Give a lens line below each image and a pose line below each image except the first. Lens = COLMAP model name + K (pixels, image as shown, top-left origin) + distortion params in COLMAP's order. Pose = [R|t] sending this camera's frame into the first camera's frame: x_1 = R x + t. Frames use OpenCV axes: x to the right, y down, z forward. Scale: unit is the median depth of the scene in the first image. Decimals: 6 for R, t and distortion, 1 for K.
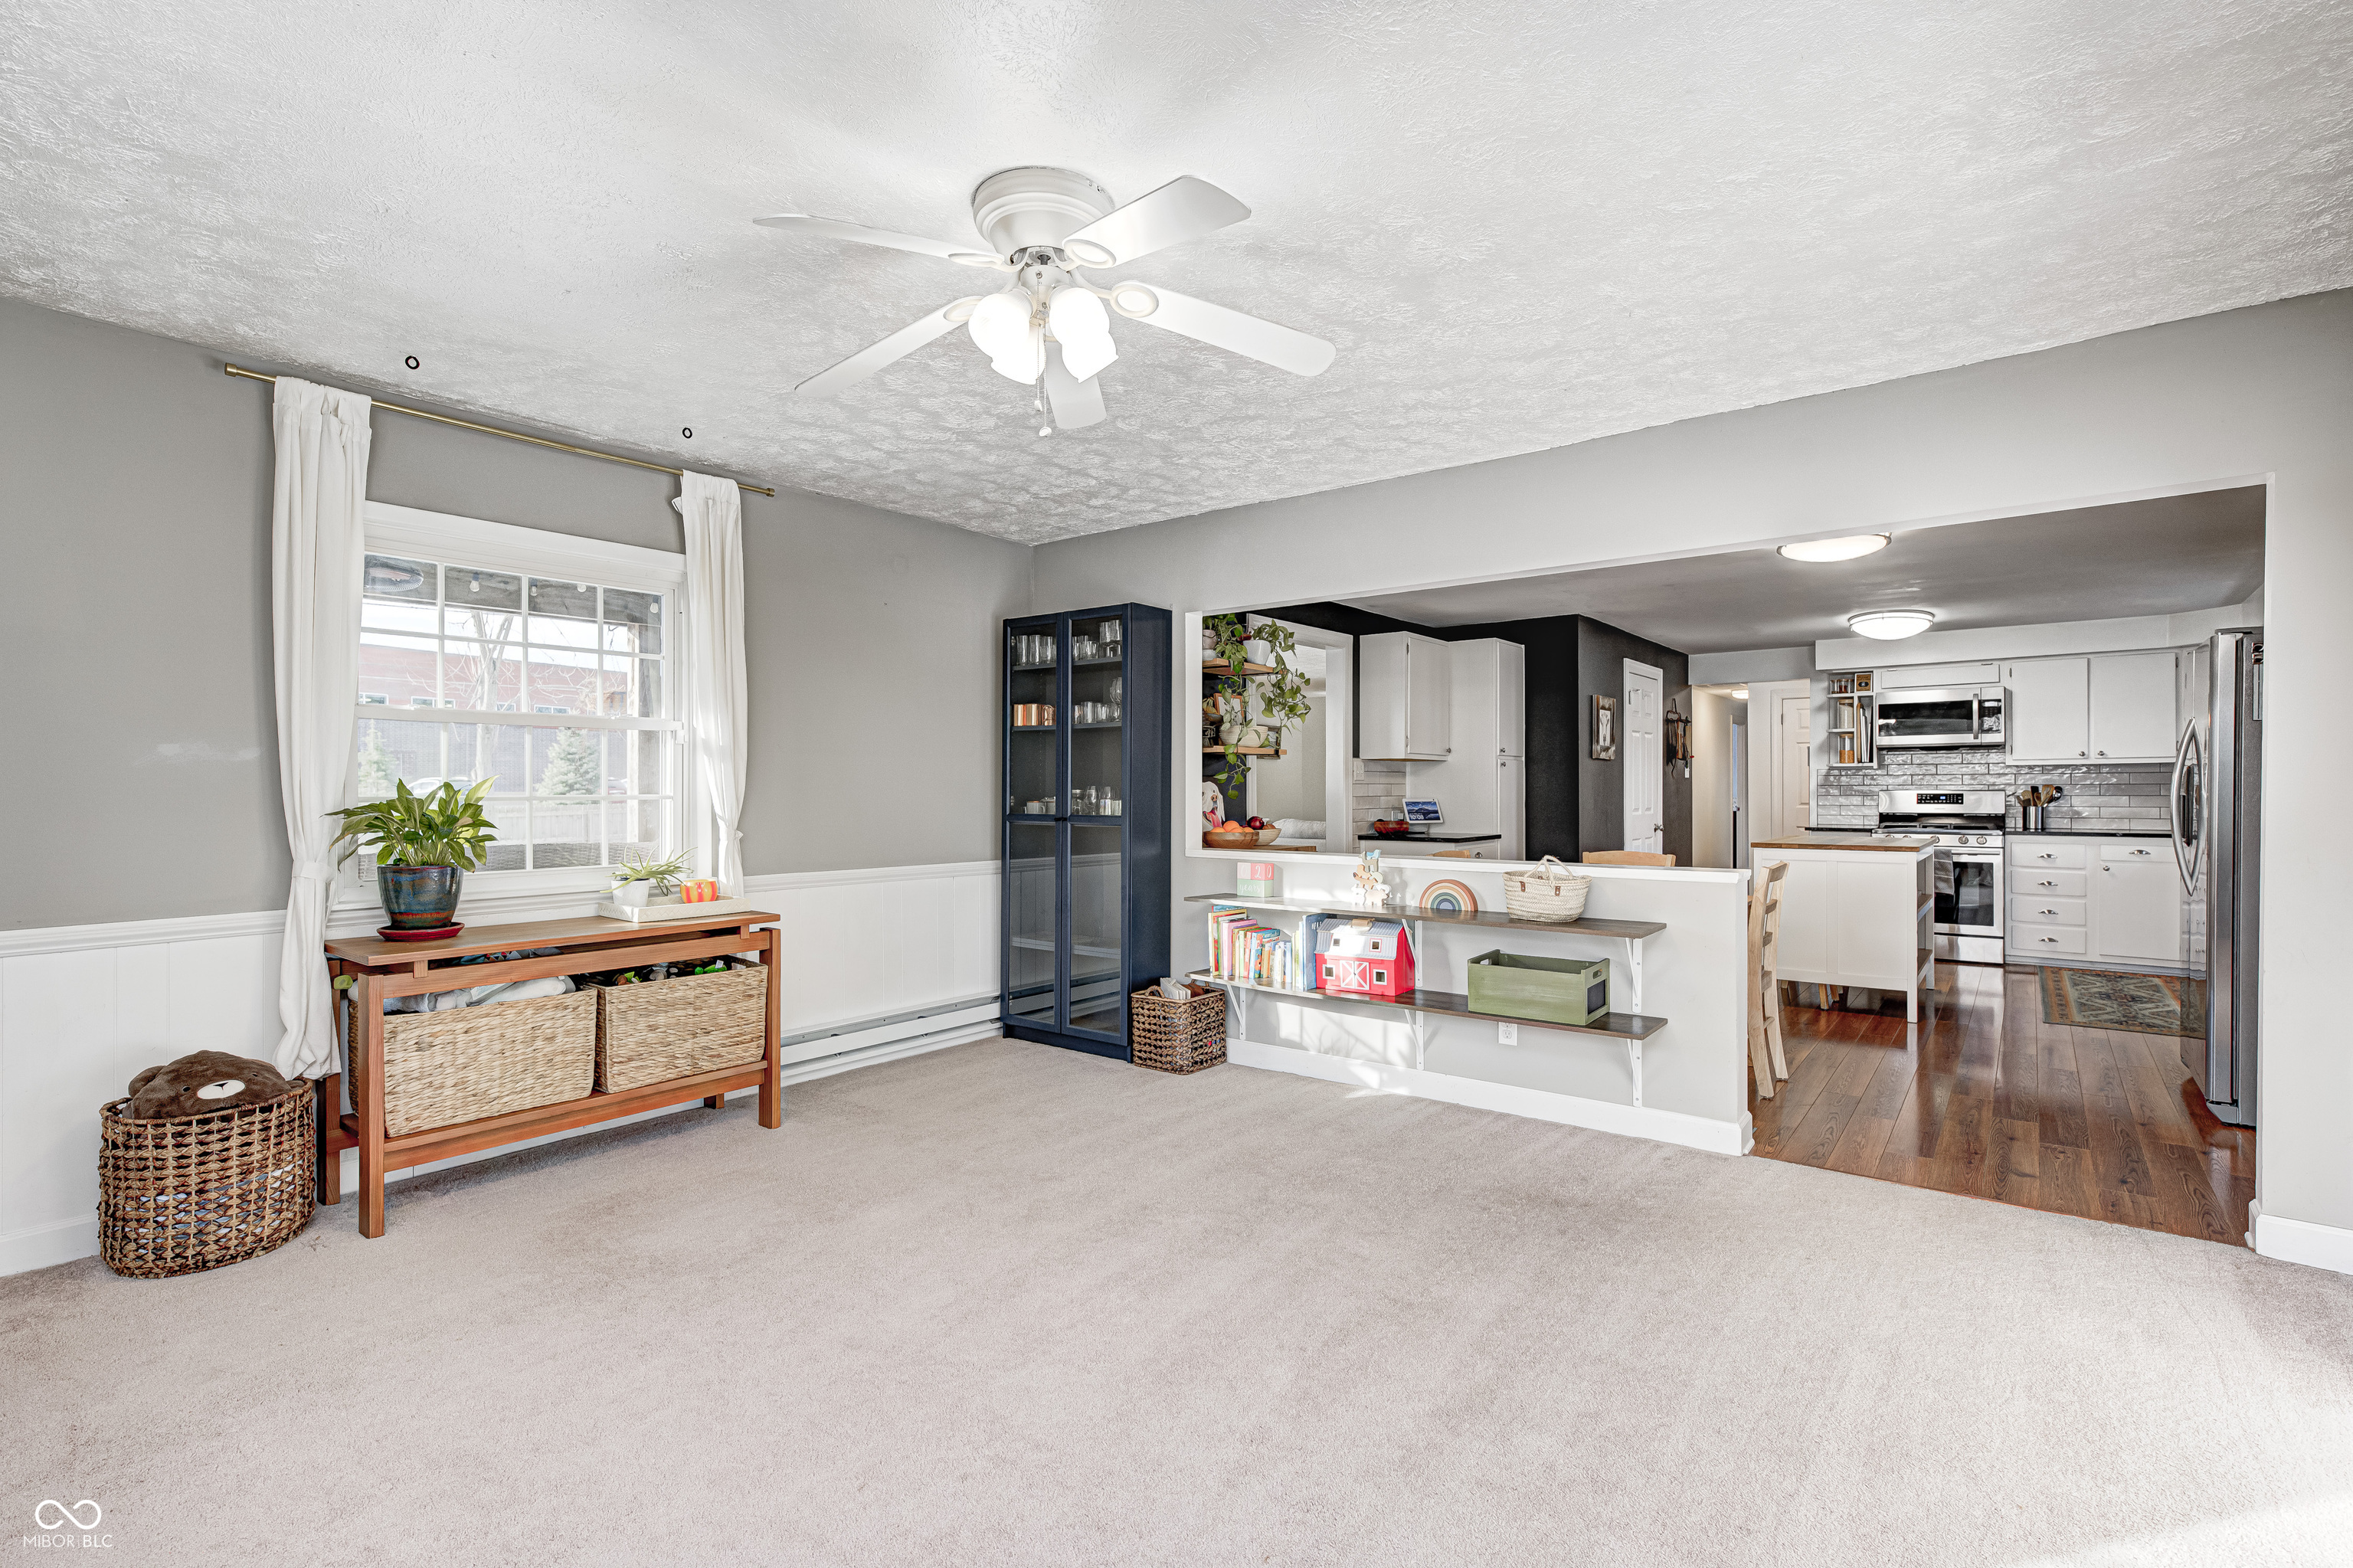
lens RADIAL K [[1119.2, 0, 1197.2], [0, 1119.2, 789.7], [0, 0, 1]] dist [0.002371, 0.000126]
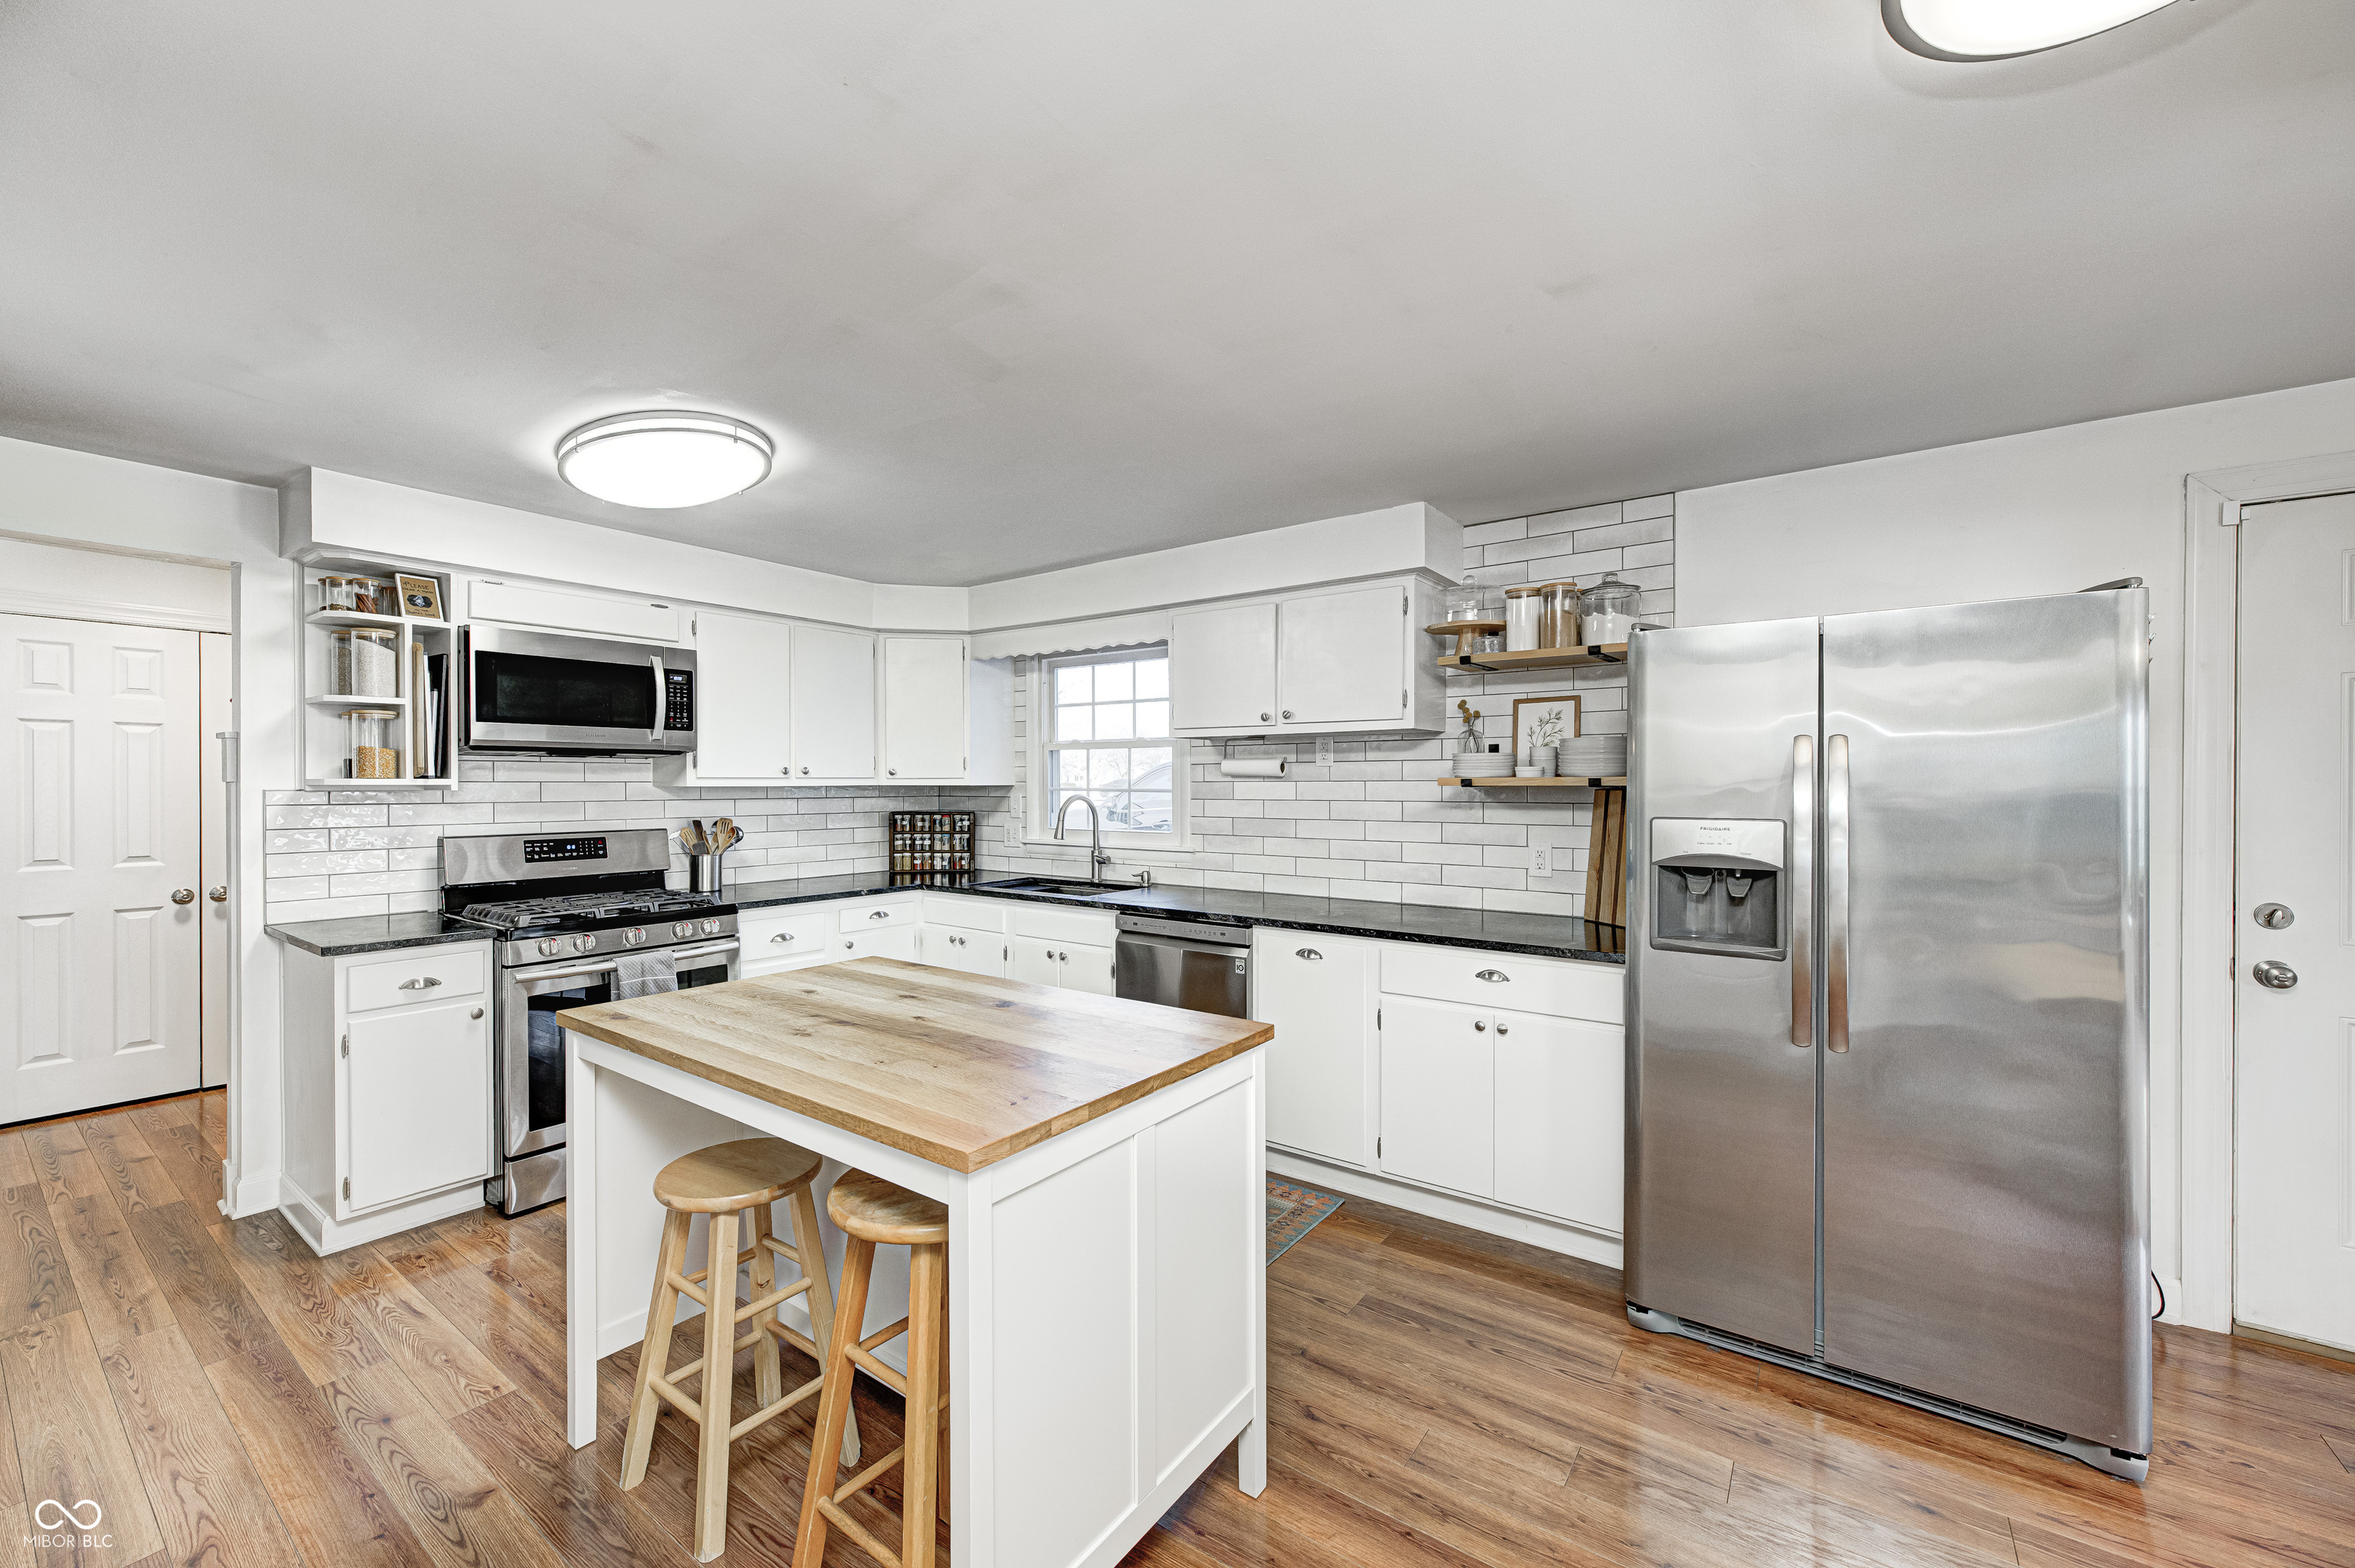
lens RADIAL K [[924.5, 0, 1181.0], [0, 924.5, 788.2], [0, 0, 1]] dist [0.004030, 0.000305]
pose [[-0.025460, -0.003924, 0.999668, 0.411240], [-0.001358, 0.999992, 0.003891, -0.040898], [-0.999675, -0.001258, -0.025465, 1.329249]]
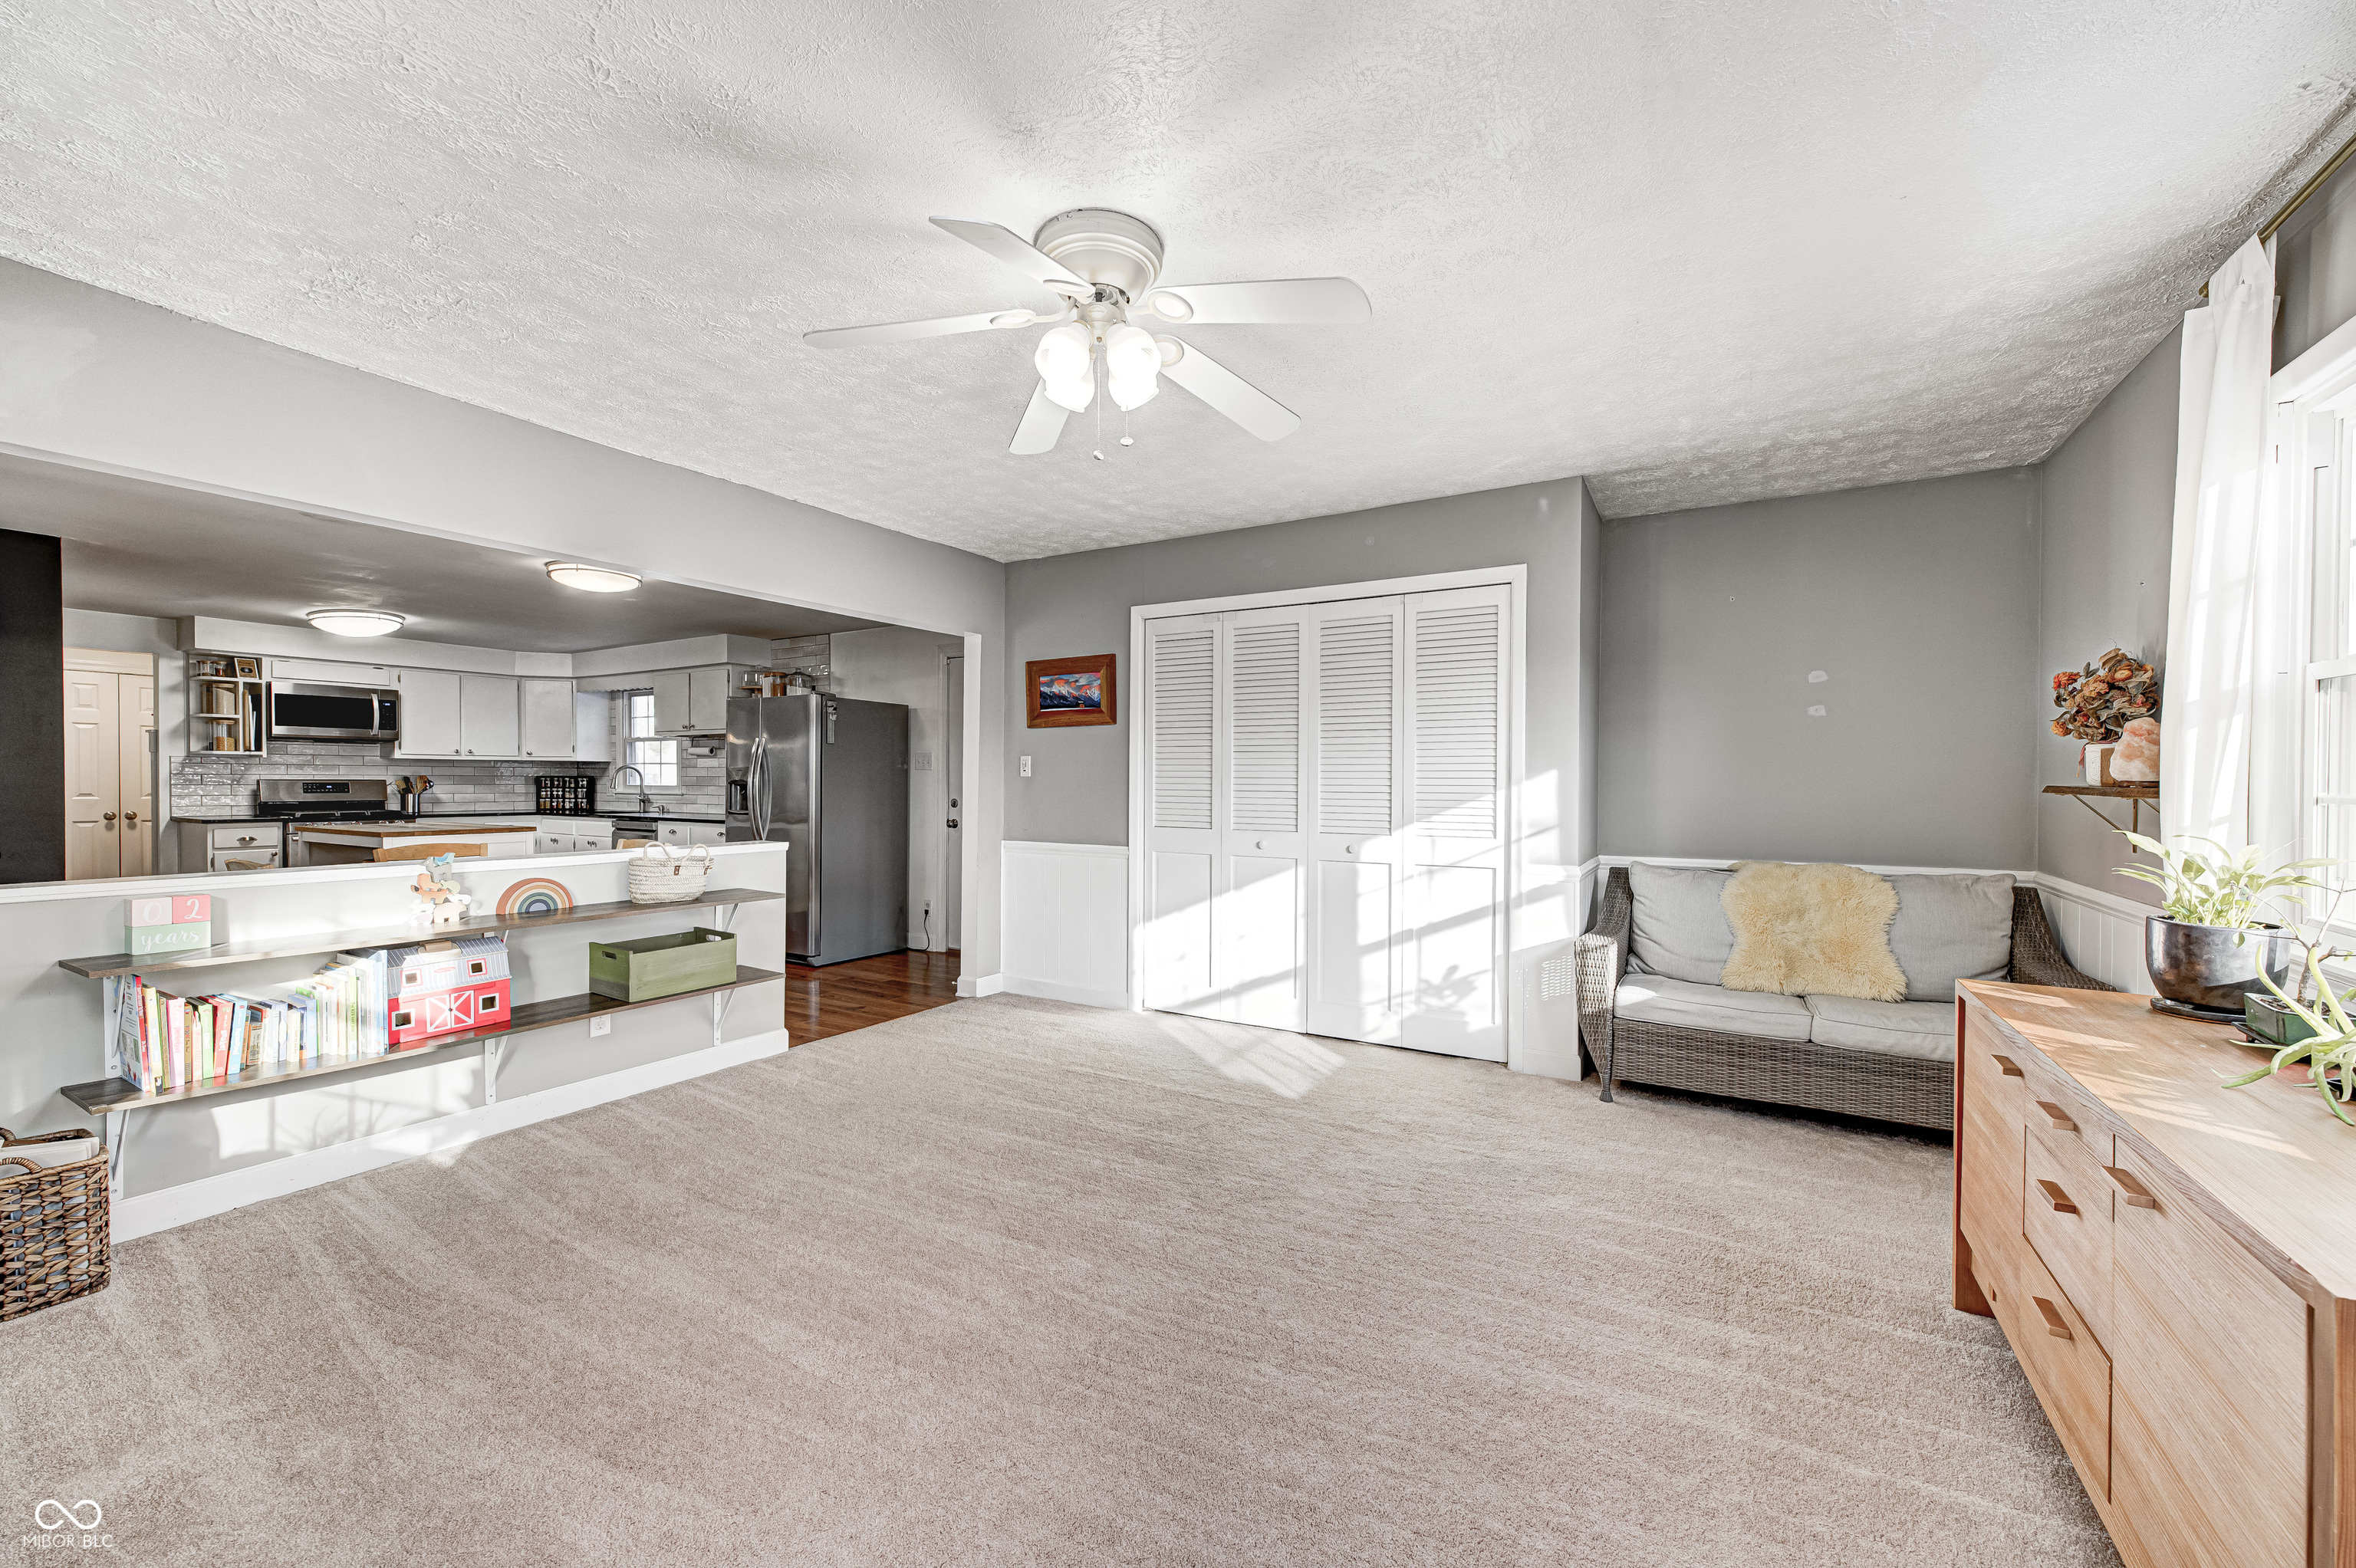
lens RADIAL K [[924.9, 0, 1181.5], [0, 924.9, 788.2], [0, 0, 1]] dist [0.004030, 0.000305]
pose [[-0.122337, -0.006085, 0.992470, -0.569802], [-0.003201, 0.999978, 0.005736, 0.000974], [-0.992484, -0.002475, -0.122353, 0.554533]]
